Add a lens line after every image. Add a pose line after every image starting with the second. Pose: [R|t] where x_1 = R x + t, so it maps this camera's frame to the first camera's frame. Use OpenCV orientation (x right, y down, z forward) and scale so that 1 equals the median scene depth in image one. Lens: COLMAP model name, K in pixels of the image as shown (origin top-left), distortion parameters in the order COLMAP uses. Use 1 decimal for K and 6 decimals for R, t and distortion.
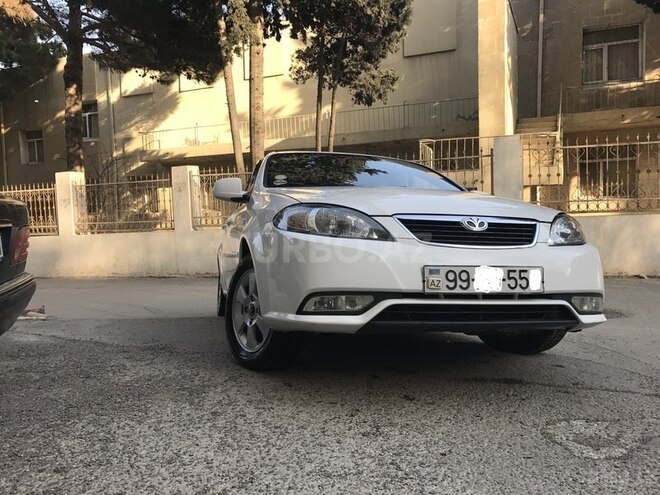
lens RADIAL K [[532.9, 0, 330.0], [0, 532.9, 247.1], [0, 0, 1]] dist [0.014244, -0.012924]
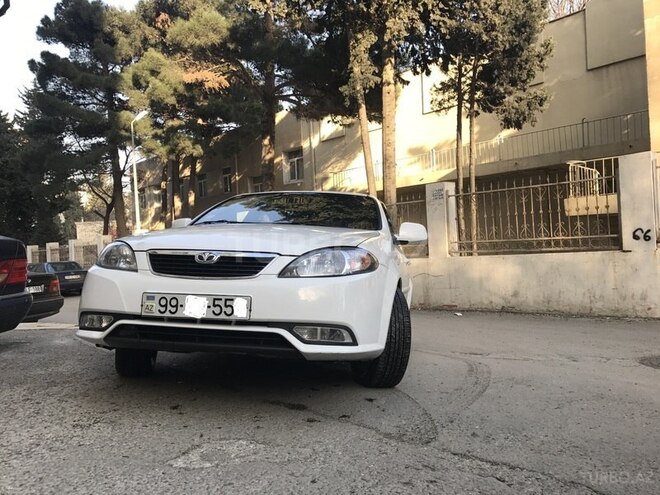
lens RADIAL K [[532.9, 0, 328.6], [0, 532.9, 247.0], [0, 0, 1]] dist [0.014244, -0.012924]
pose [[0.911137, -0.011172, -0.411953, 0.862487], [-0.012472, 0.998427, -0.054660, -0.005683], [0.411916, 0.054941, 0.909564, 0.059579]]
